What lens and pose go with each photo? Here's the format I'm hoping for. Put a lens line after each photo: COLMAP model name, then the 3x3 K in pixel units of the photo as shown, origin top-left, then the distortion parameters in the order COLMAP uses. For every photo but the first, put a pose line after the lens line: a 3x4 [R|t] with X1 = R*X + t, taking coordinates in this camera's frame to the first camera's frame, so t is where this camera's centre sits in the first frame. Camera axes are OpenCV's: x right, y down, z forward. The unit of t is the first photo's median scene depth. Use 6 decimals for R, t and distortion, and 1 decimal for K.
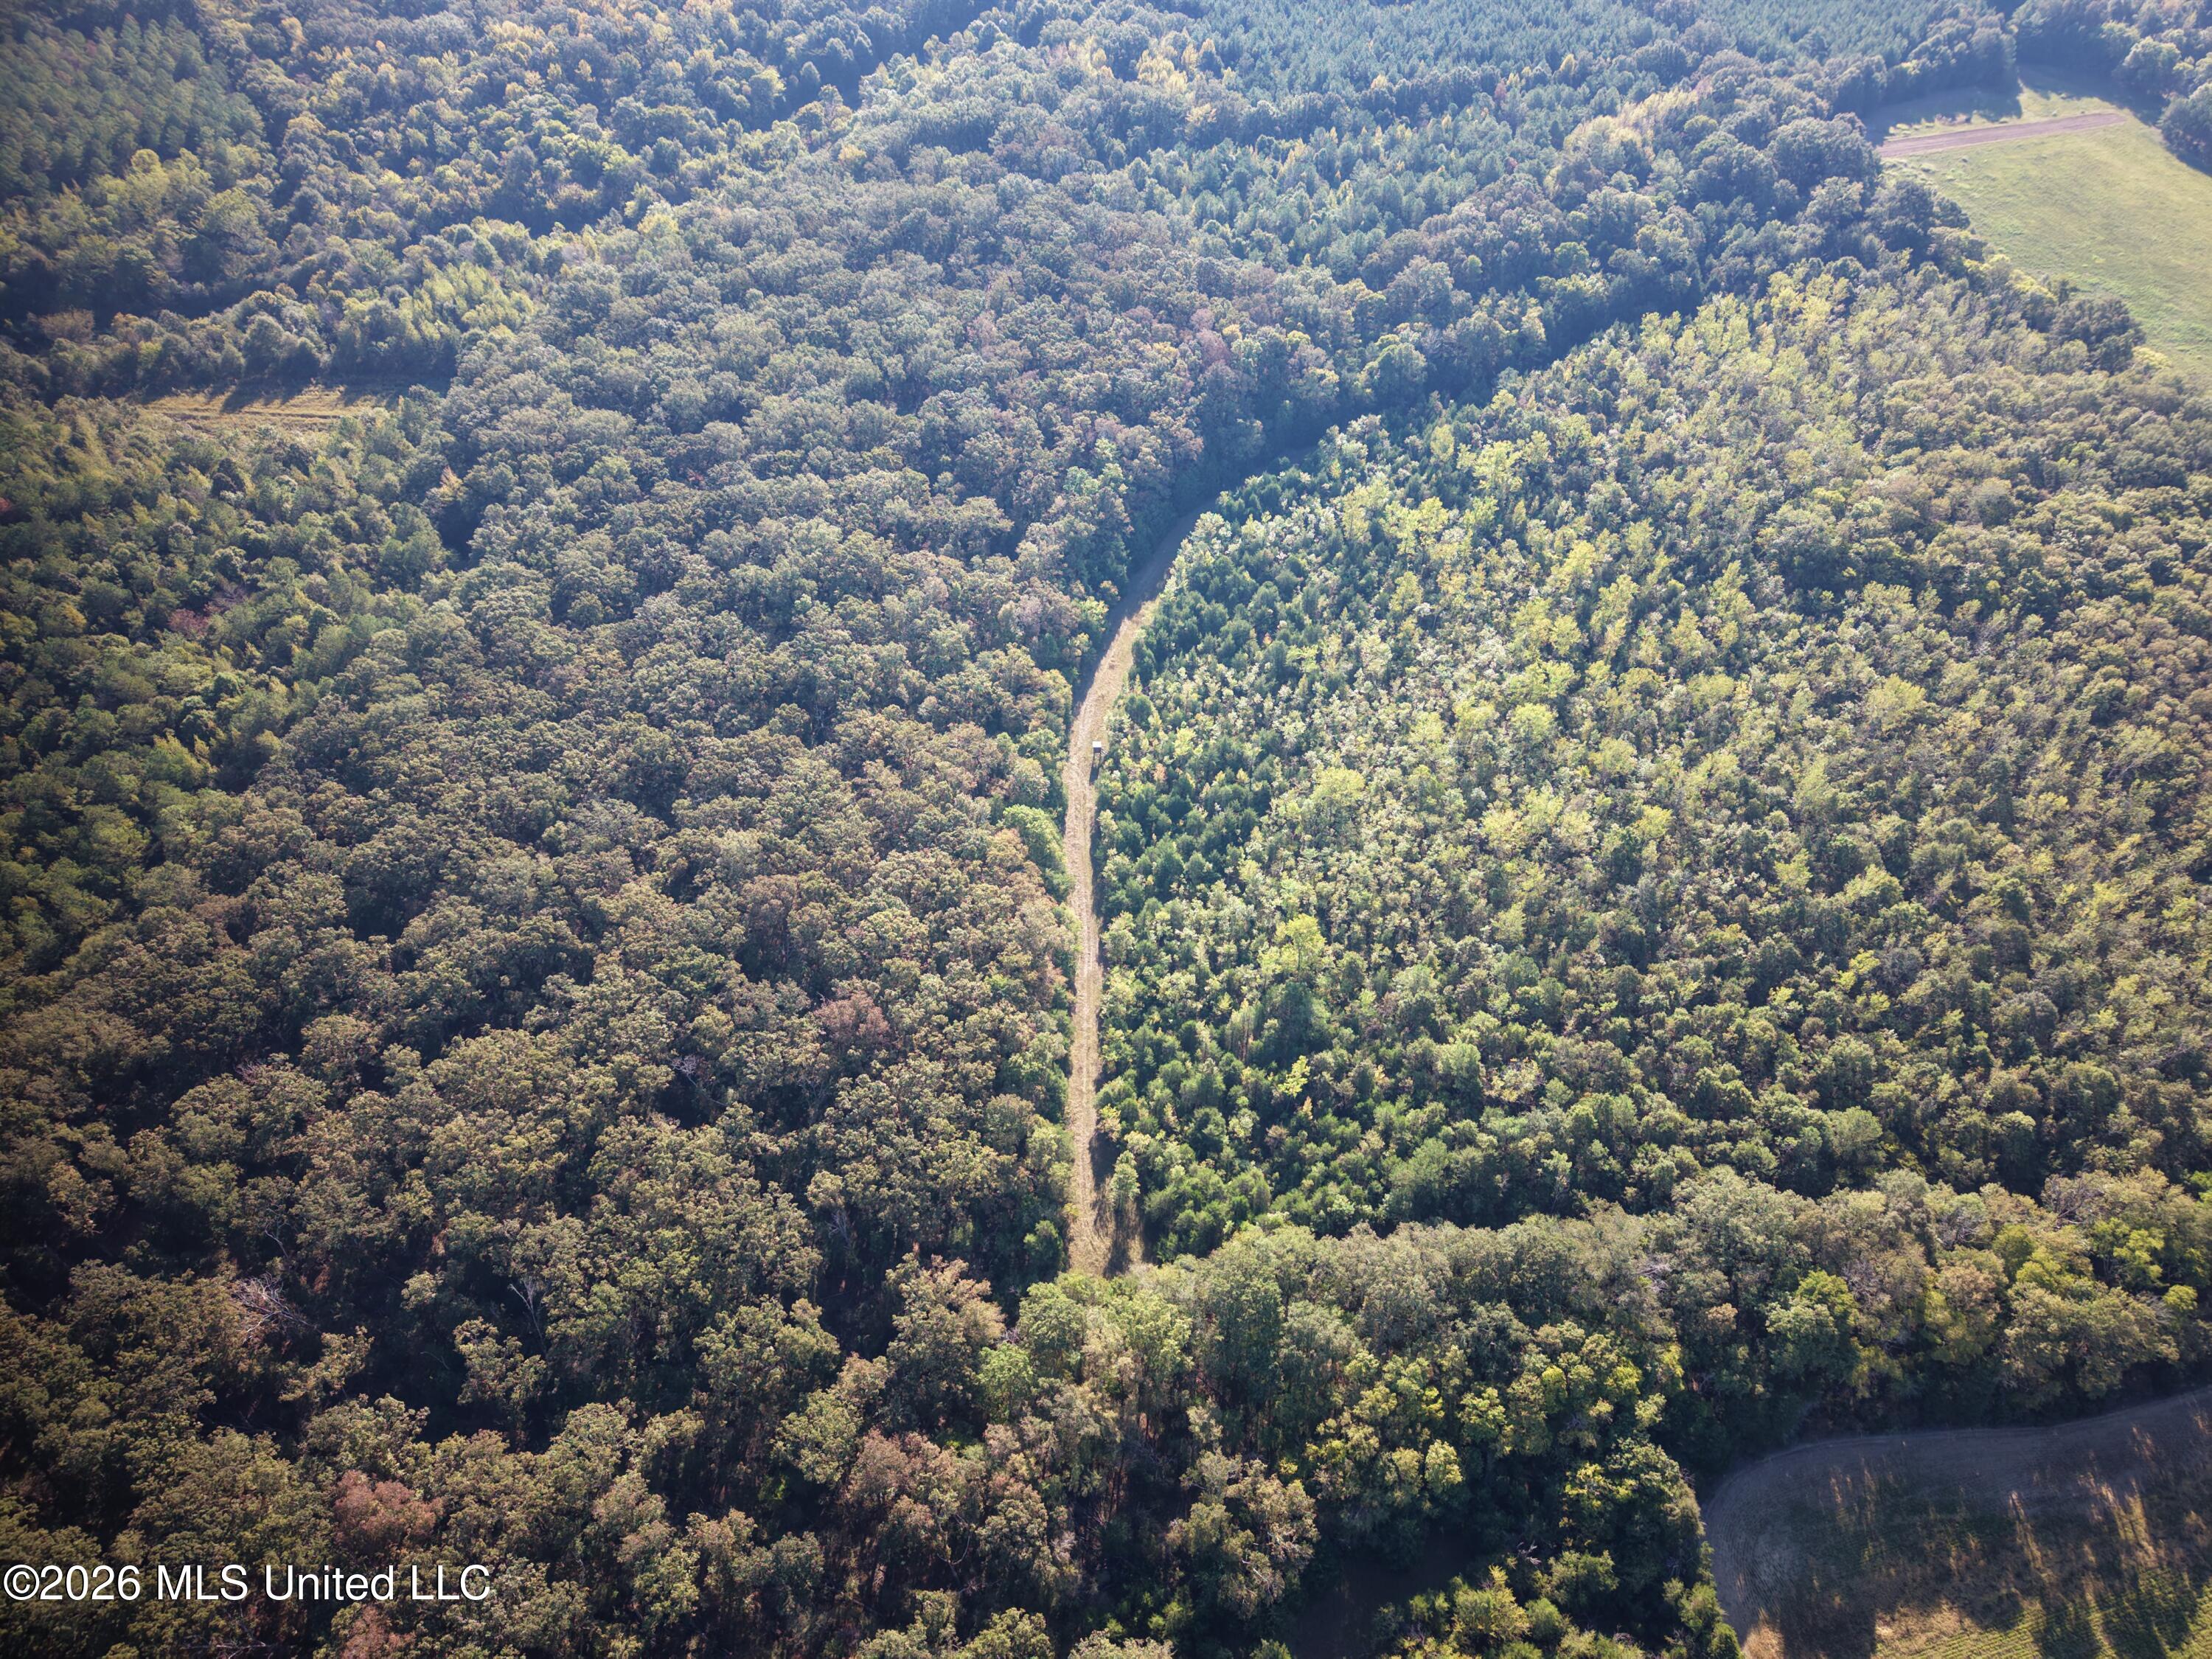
lens RADIAL K [[1558.9, 0, 1106.0], [0, 1558.9, 829.5], [0, 0, 1]] dist [0.015396, -0.006679]
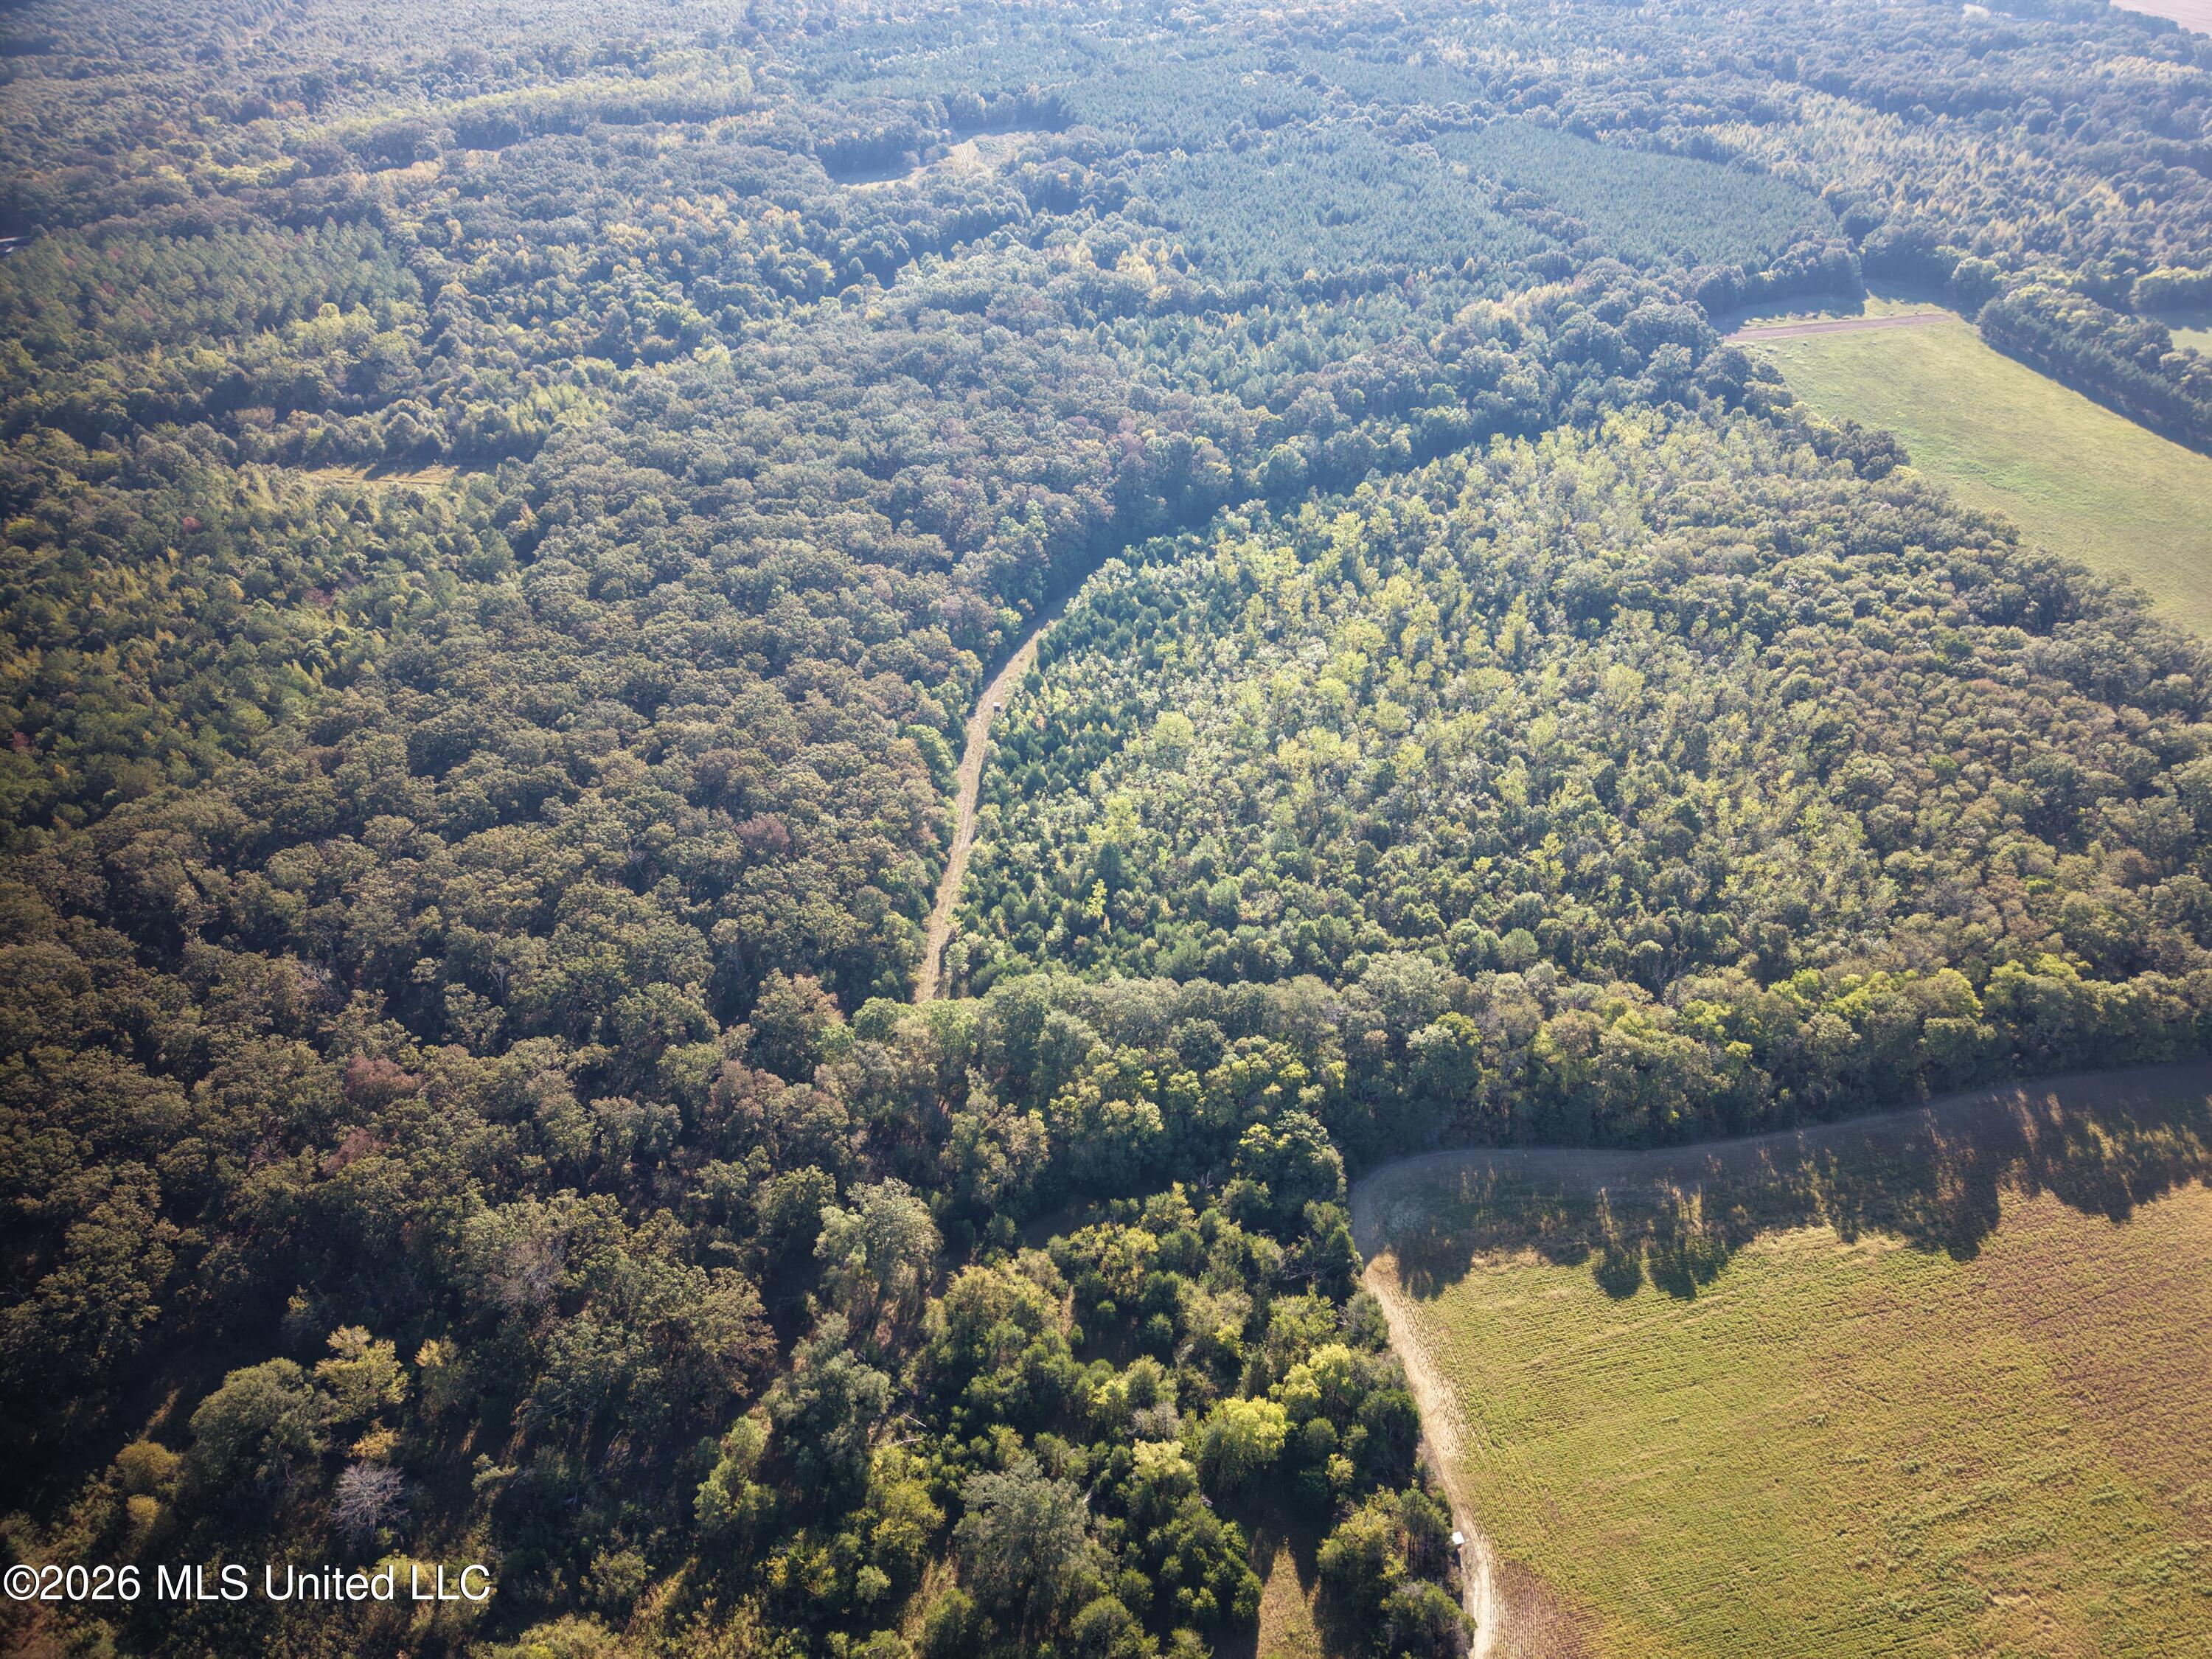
lens RADIAL K [[1532.3, 0, 1106.0], [0, 1532.3, 829.5], [0, 0, 1]] dist [0.033202, -0.036970]
pose [[0.997985, 0.032851, -0.054286, 0.147250], [-0.040612, 0.988049, -0.148694, 0.218161], [0.048752, 0.150599, 0.987392, -0.212900]]
